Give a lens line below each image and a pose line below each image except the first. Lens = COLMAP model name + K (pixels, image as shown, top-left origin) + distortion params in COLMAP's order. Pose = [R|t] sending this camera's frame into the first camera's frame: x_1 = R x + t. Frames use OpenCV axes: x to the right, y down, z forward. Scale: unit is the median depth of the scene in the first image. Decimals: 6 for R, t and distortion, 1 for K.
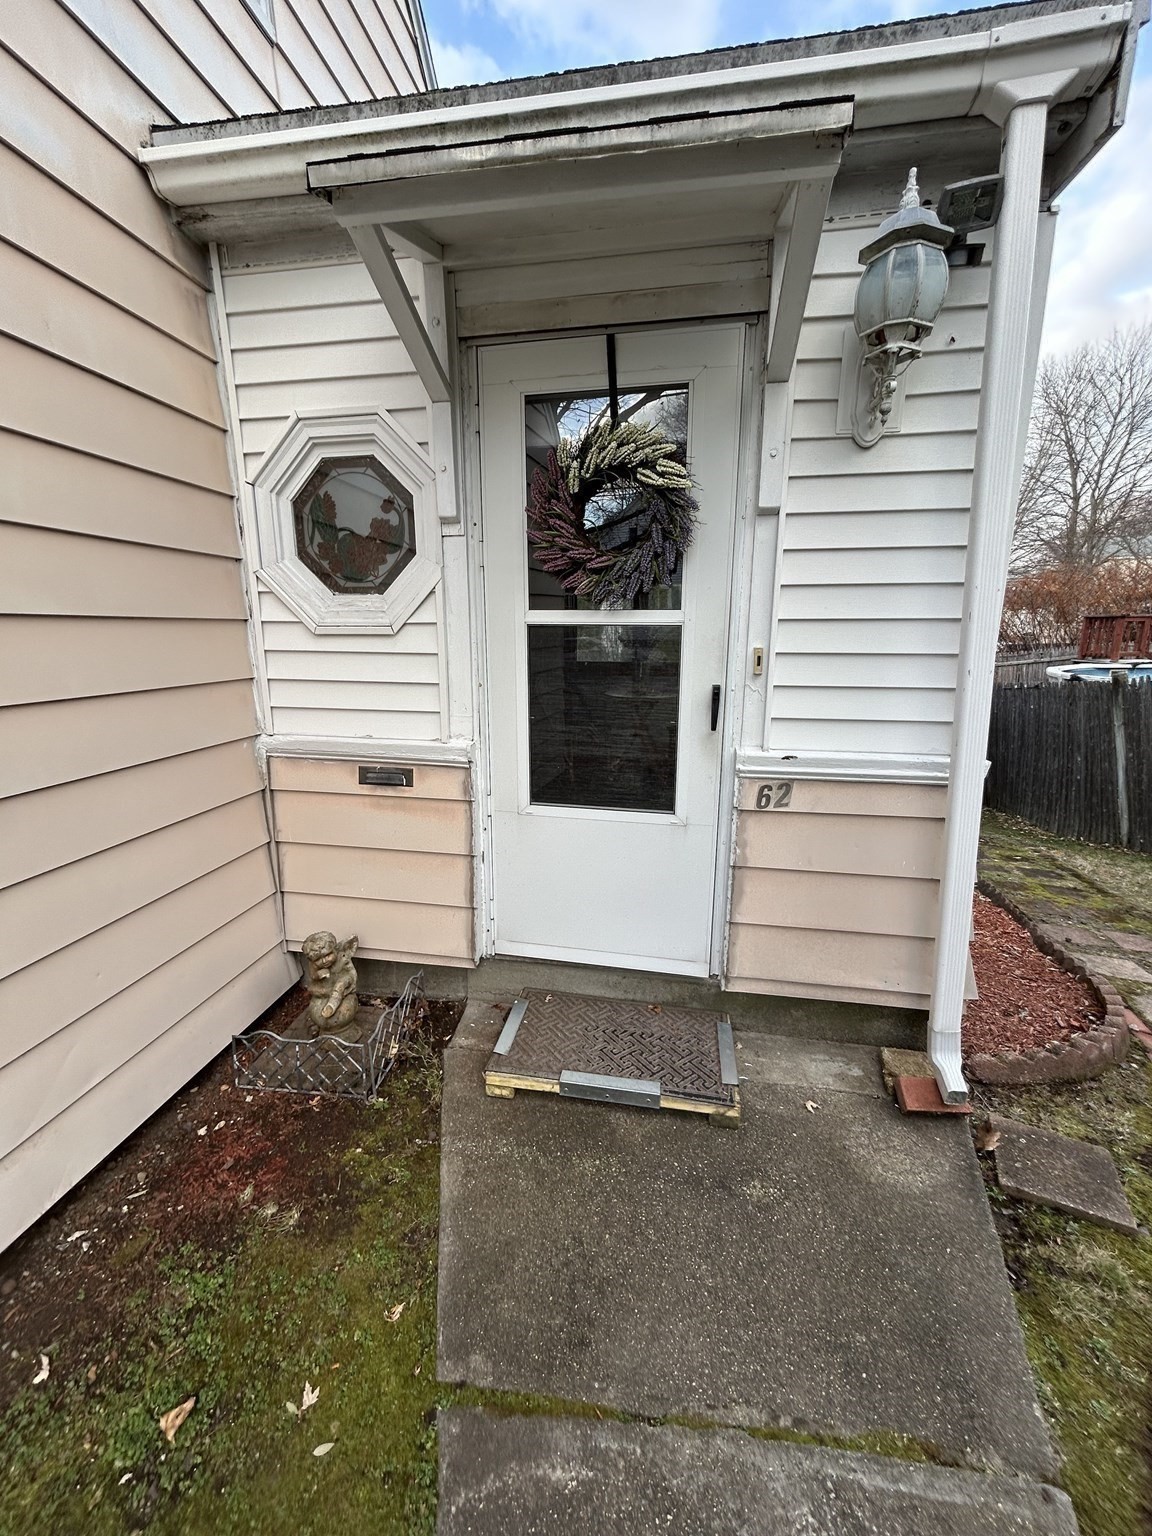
lens RADIAL K [[621.7, 0, 572.0], [0, 621.7, 766.9], [0, 0, 1]] dist [0.000181, -0.000039]
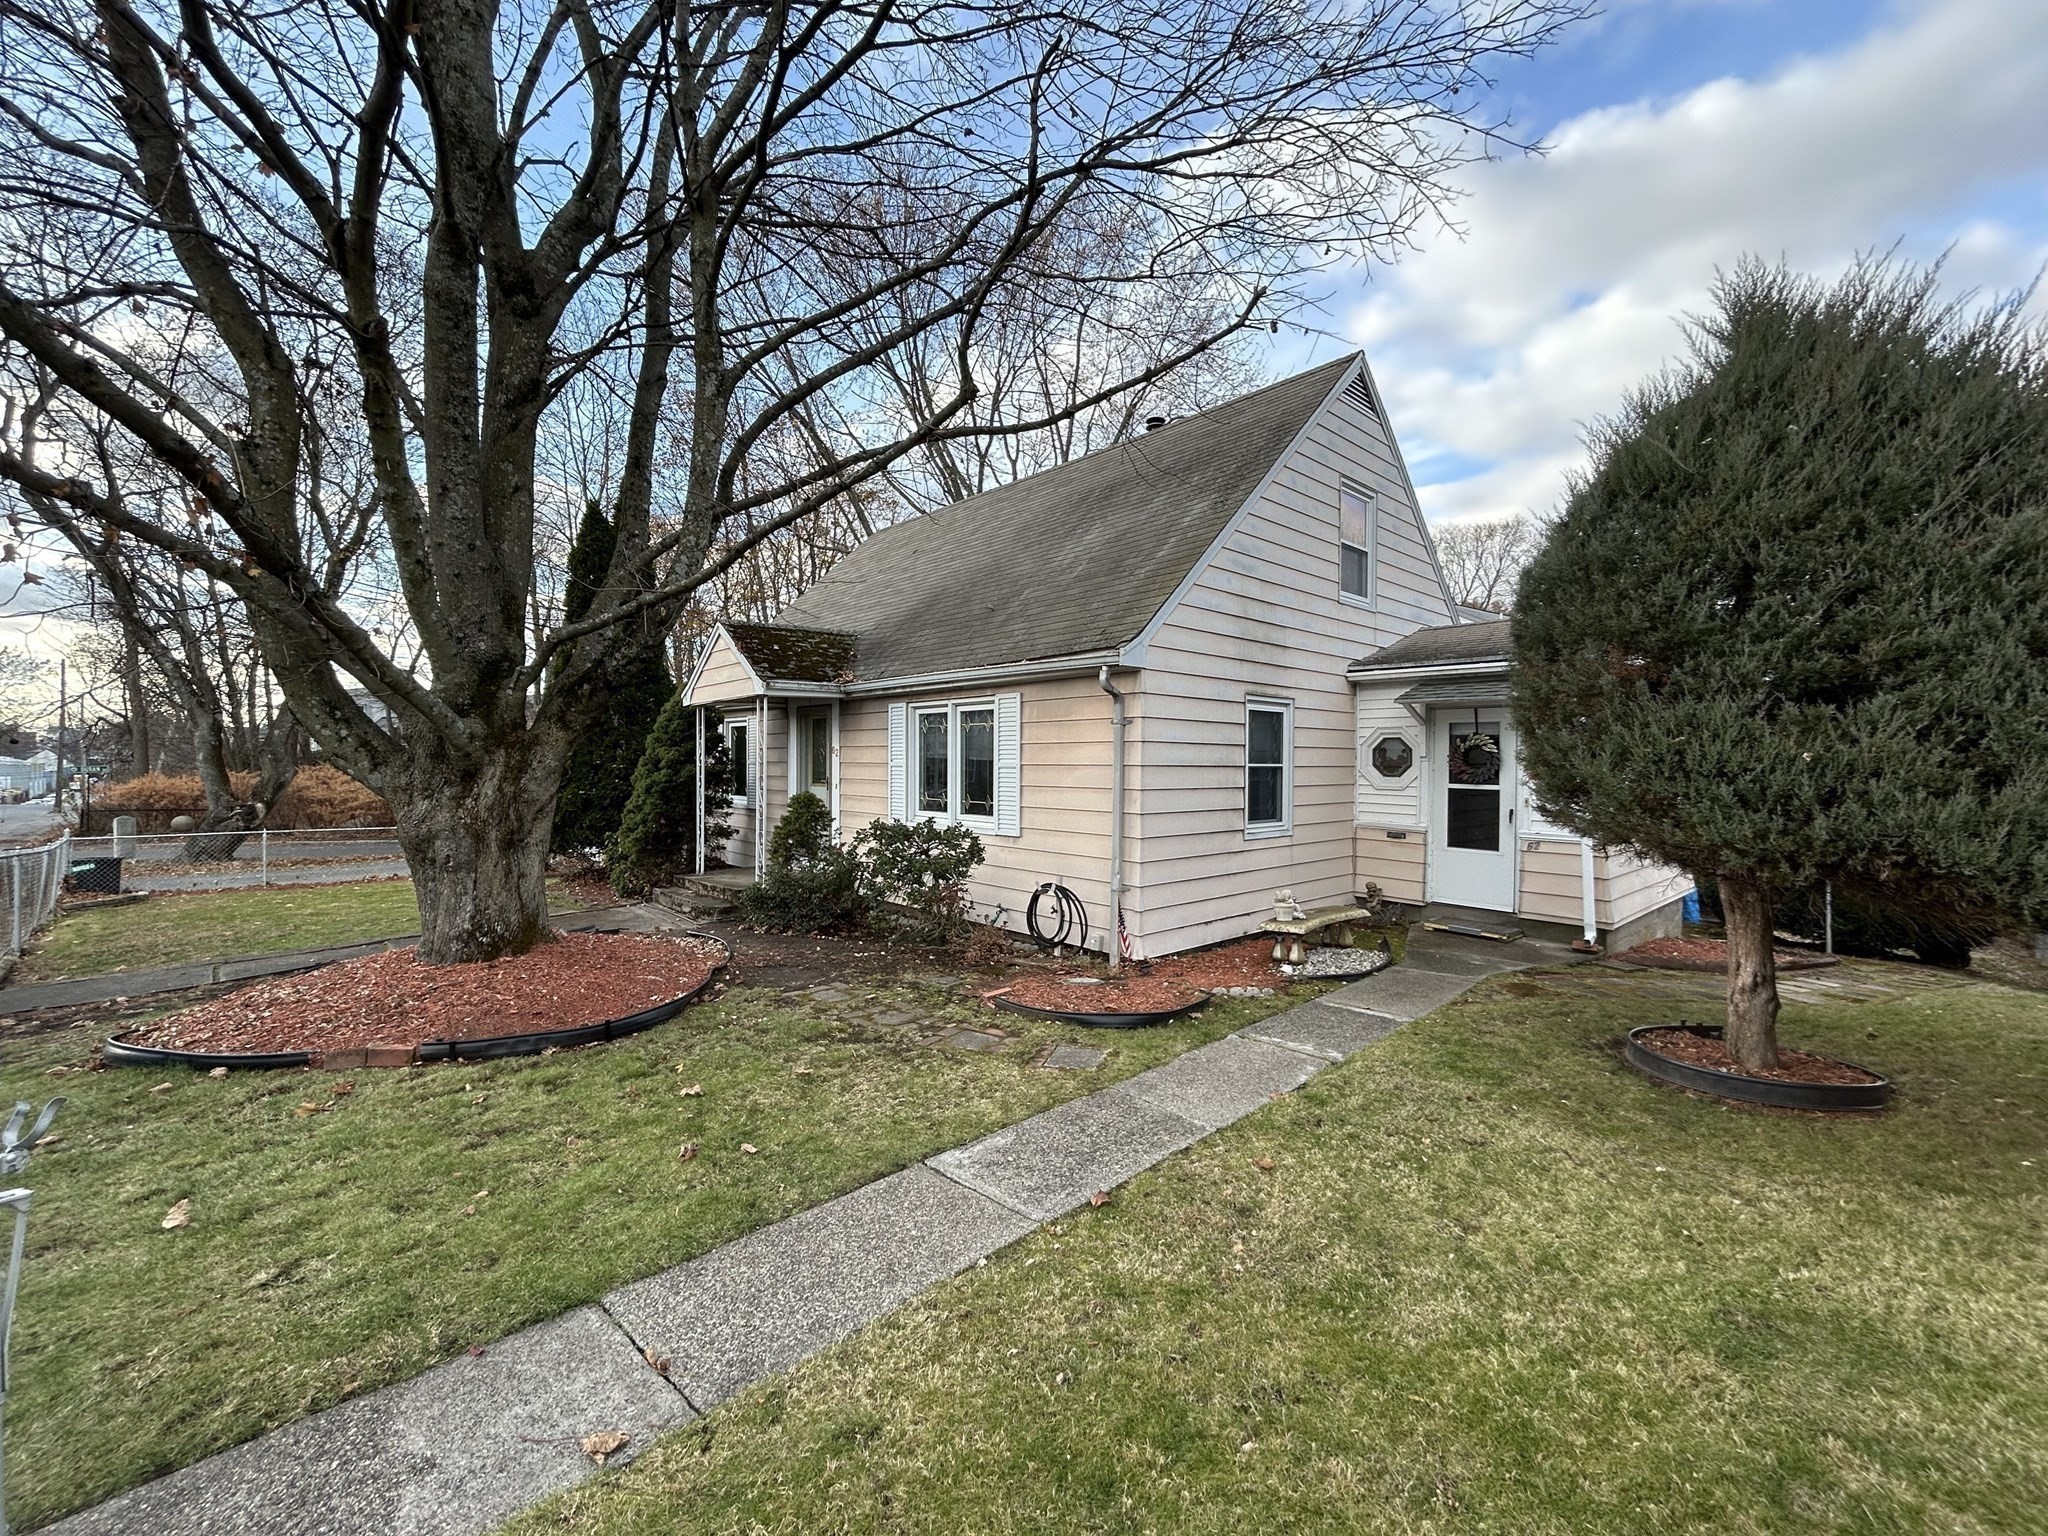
lens RADIAL K [[829.0, 0, 1021.8], [0, 829.0, 762.4], [0, 0, 1]] dist [0.000181, -0.000039]
pose [[0.787524, 0.010315, -0.616198, 0.784372], [-0.144926, 0.974920, -0.168901, 0.643471], [0.599001, 0.222317, 0.769267, -3.433193]]
